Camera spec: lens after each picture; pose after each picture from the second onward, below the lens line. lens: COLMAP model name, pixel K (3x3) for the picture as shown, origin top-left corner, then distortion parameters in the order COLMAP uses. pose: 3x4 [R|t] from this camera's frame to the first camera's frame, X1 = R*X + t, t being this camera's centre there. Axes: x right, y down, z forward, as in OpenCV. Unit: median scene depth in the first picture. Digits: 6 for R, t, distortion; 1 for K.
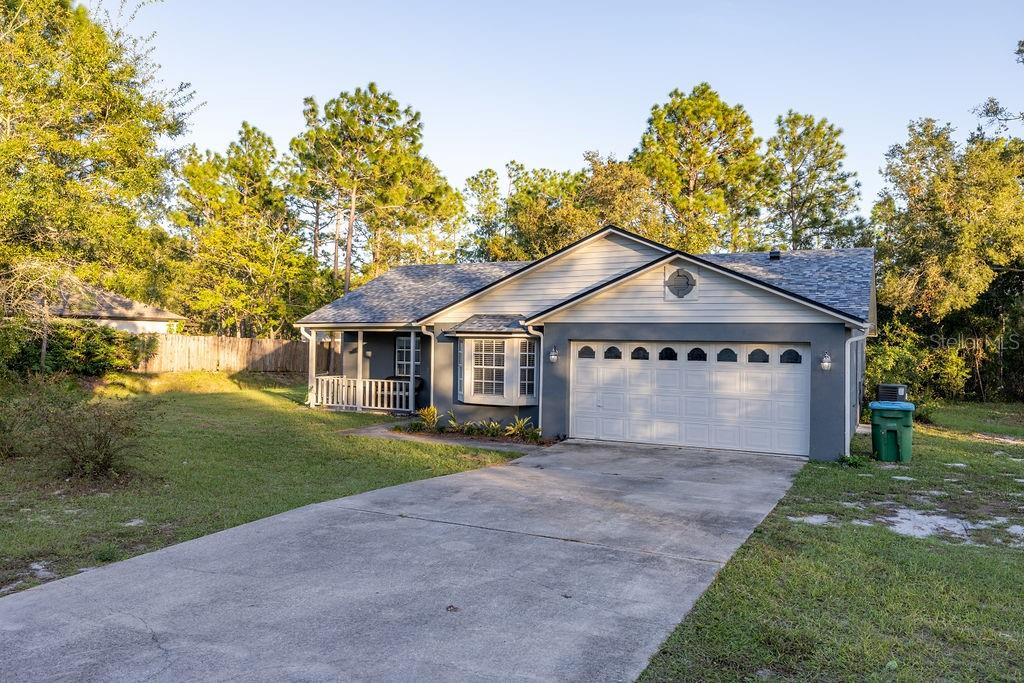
lens RADIAL K [[719.5, 0, 515.3], [0, 719.5, 346.9], [0, 0, 1]] dist [0.002188, -0.009636]
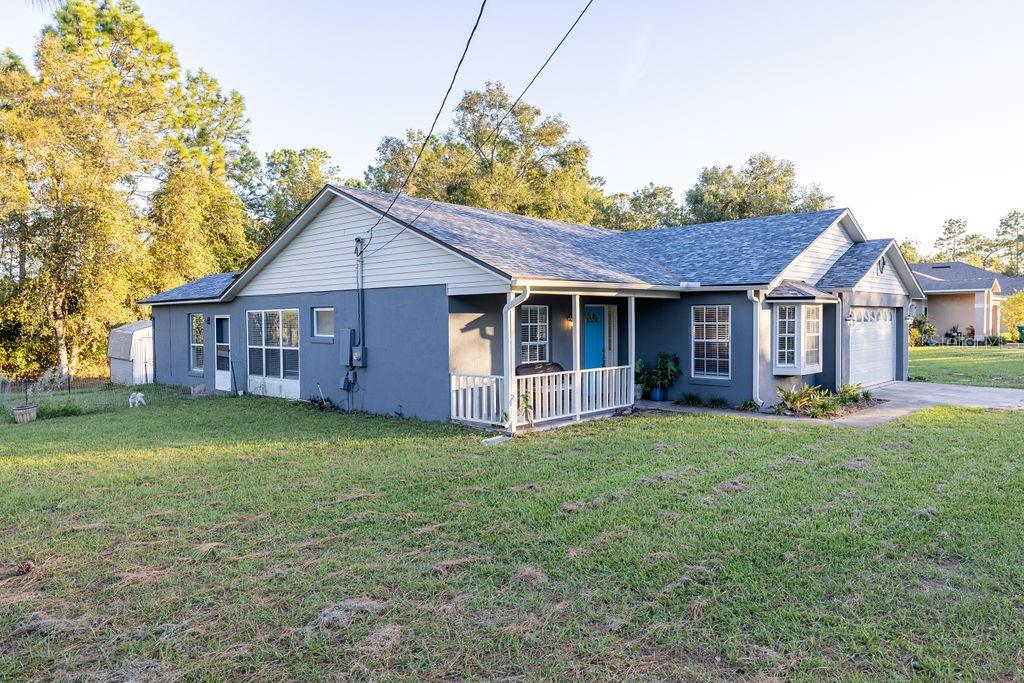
lens RADIAL K [[669.2, 0, 506.0], [0, 669.2, 334.9], [0, 0, 1]] dist [-0.011398, 0.011167]
pose [[0.314280, -0.033135, 0.948752, -1.024047], [0.019203, 0.999408, 0.028543, -0.005280], [-0.949136, 0.009249, 0.314730, 1.123712]]
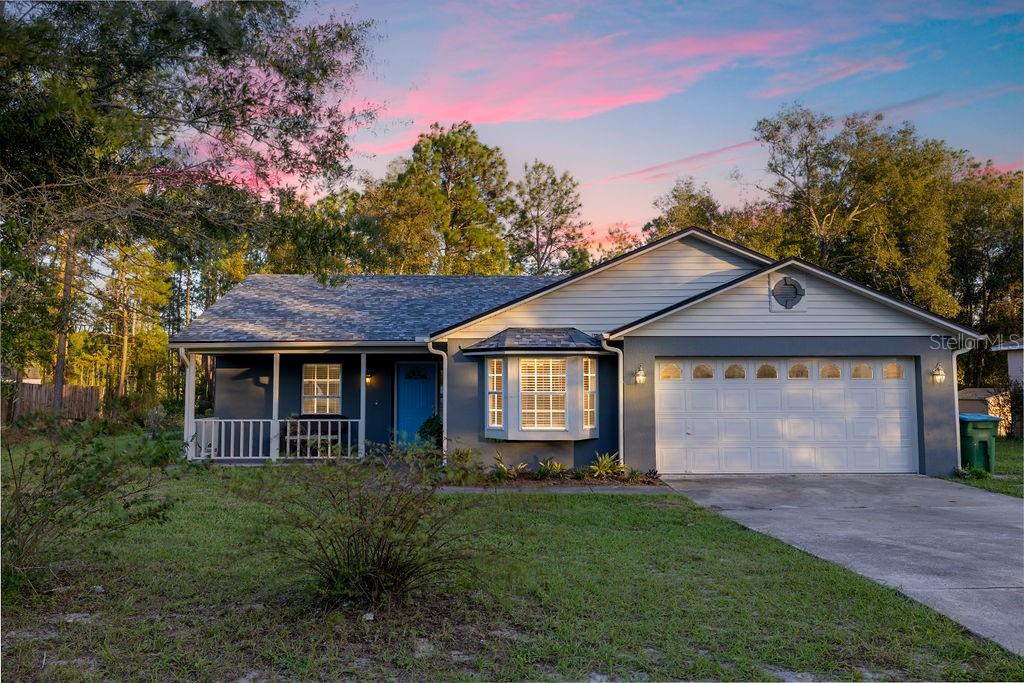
lens RADIAL K [[719.5, 0, 505.9], [0, 719.5, 347.2], [0, 0, 1]] dist [0.002188, -0.009636]
pose [[0.889062, 0.010063, 0.457675, -0.442898], [0.018340, 0.998173, -0.057576, 0.023016], [-0.457418, 0.059582, 0.887253, 0.316526]]
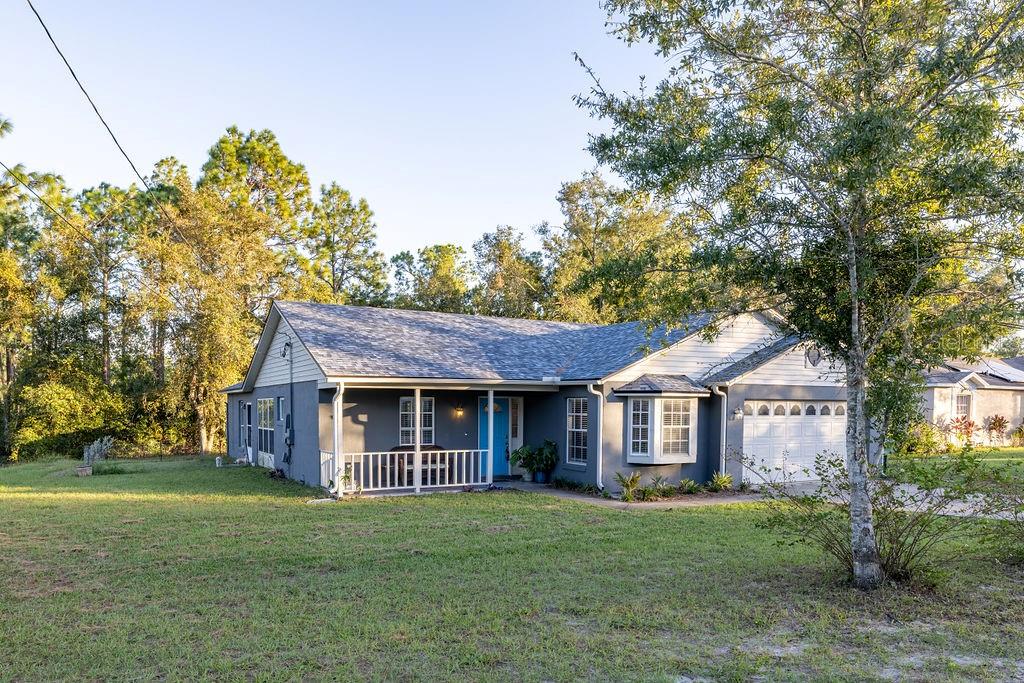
lens RADIAL K [[697.6, 0, 495.7], [0, 697.6, 435.7], [0, 0, 1]] dist [0.012874, 0.001762]
pose [[0.591619, -0.038722, 0.805287, -0.986307], [0.008657, 0.999093, 0.041681, -0.002231], [-0.806171, -0.017688, 0.591418, 0.635061]]
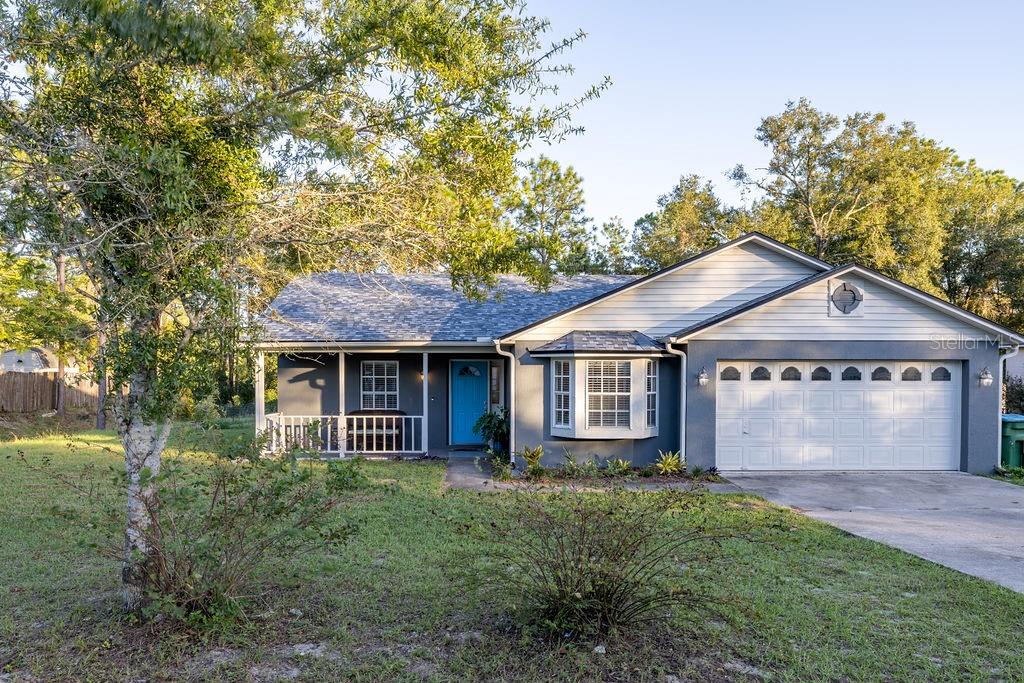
lens RADIAL K [[669.2, 0, 498.5], [0, 669.2, 395.3], [0, 0, 1]] dist [-0.011398, 0.011167]
pose [[0.884497, -0.028758, 0.465658, -0.514888], [0.014268, 0.999299, 0.034615, 0.001308], [-0.466327, -0.023973, 0.884287, 0.383647]]
